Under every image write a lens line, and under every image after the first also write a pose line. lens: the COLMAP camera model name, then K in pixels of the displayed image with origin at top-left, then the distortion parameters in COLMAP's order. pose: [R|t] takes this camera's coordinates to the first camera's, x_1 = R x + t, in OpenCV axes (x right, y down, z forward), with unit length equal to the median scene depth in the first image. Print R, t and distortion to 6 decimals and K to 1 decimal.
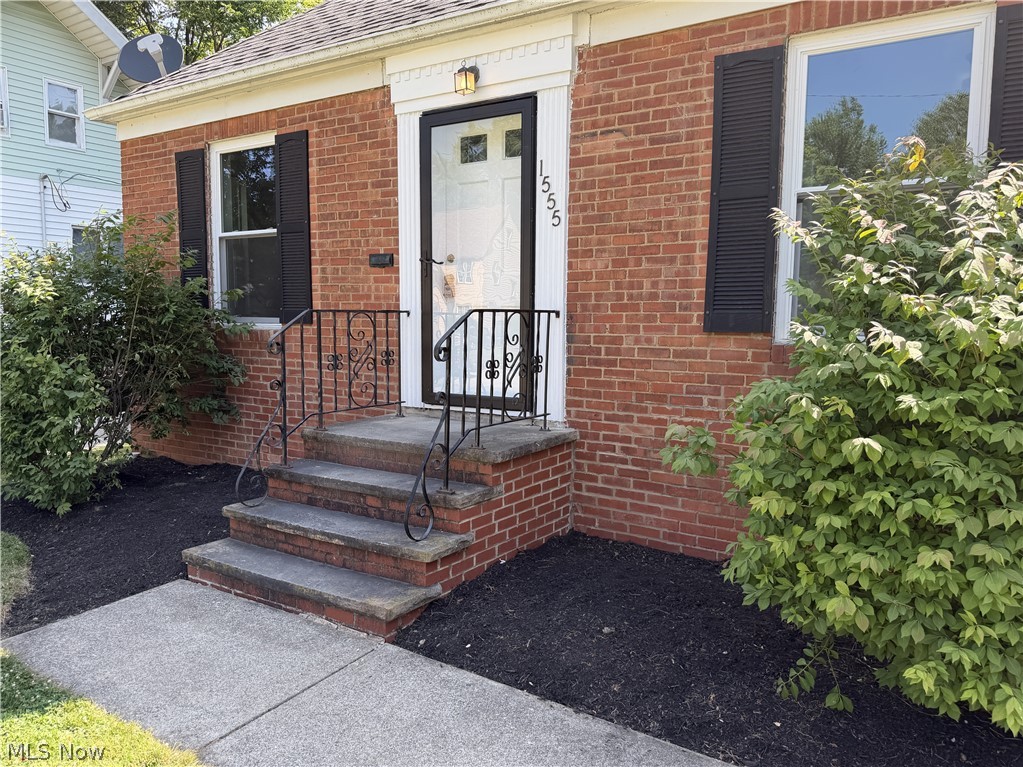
lens RADIAL K [[763.3, 0, 528.4], [0, 763.3, 419.9], [0, 0, 1]] dist [0.054723, -0.031671]
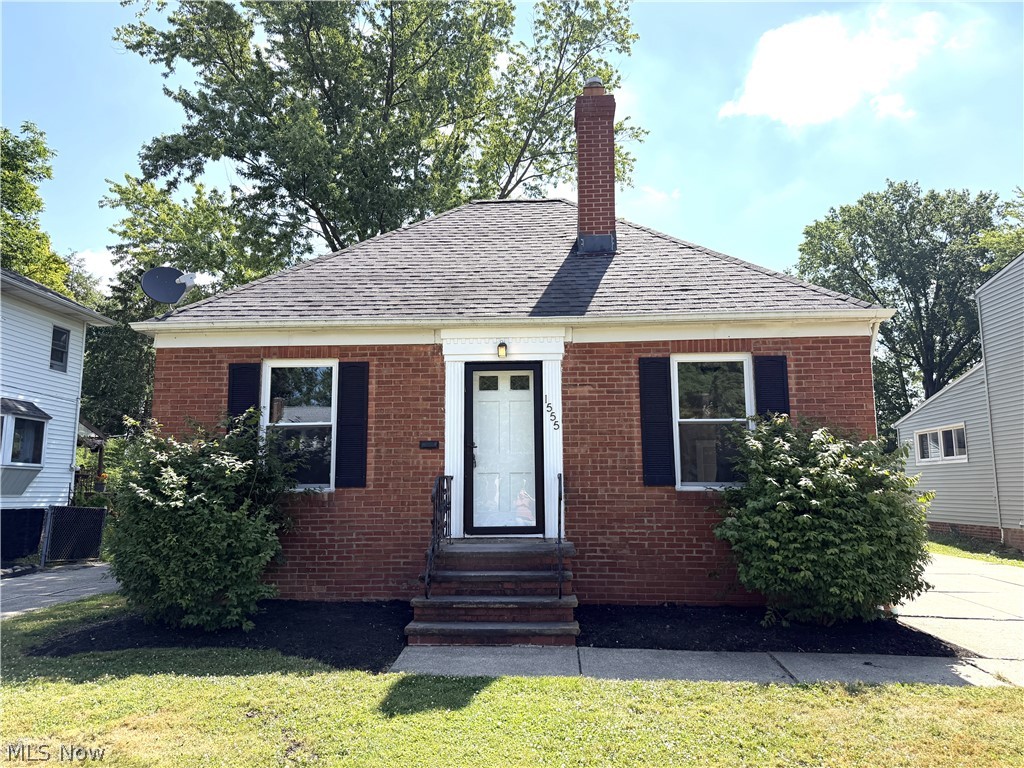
lens RADIAL K [[764.1, 0, 510.0], [0, 764.1, 383.5], [0, 0, 1]] dist [0.054723, -0.031671]
pose [[0.861212, 0.054991, 0.505262, -1.022855], [0.080546, 0.966799, -0.242512, 0.079835], [-0.501823, 0.249551, 0.828190, -0.513643]]
